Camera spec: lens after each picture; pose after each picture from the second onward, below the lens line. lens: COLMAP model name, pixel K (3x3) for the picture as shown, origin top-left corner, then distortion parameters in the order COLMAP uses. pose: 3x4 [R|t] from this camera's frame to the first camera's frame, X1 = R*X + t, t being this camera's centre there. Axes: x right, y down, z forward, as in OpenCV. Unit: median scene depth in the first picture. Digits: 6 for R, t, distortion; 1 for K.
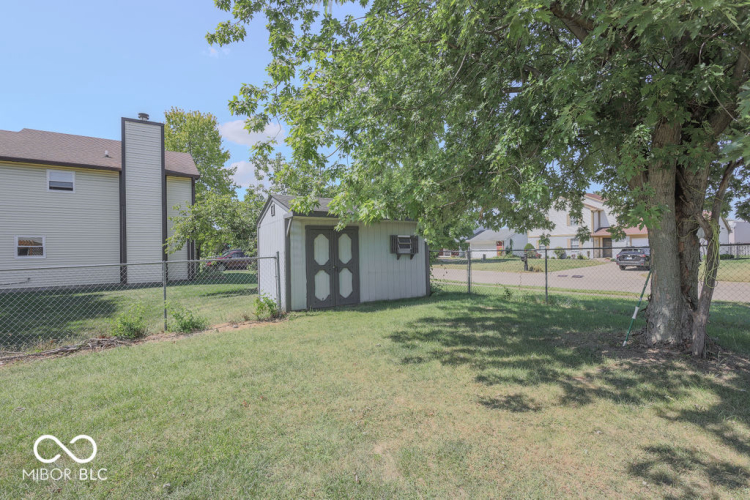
lens RADIAL K [[343.1, 0, 375.0], [0, 343.1, 250.0], [0, 0, 1]] dist [-0.001917, -0.000379]
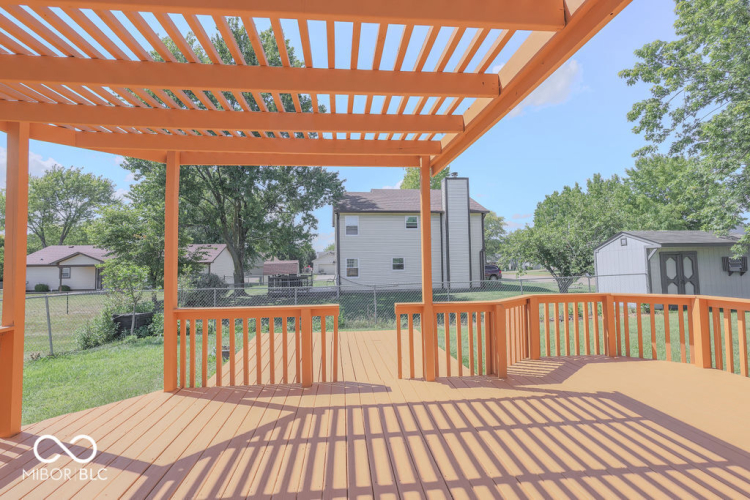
lens RADIAL K [[343.1, 0, 375.0], [0, 343.1, 250.0], [0, 0, 1]] dist [-0.001917, -0.000379]
pose [[0.887983, -0.017303, -0.459550, -0.516798], [0.000120, 0.999301, -0.037394, -0.021314], [0.459875, 0.033150, 0.887364, -0.745999]]
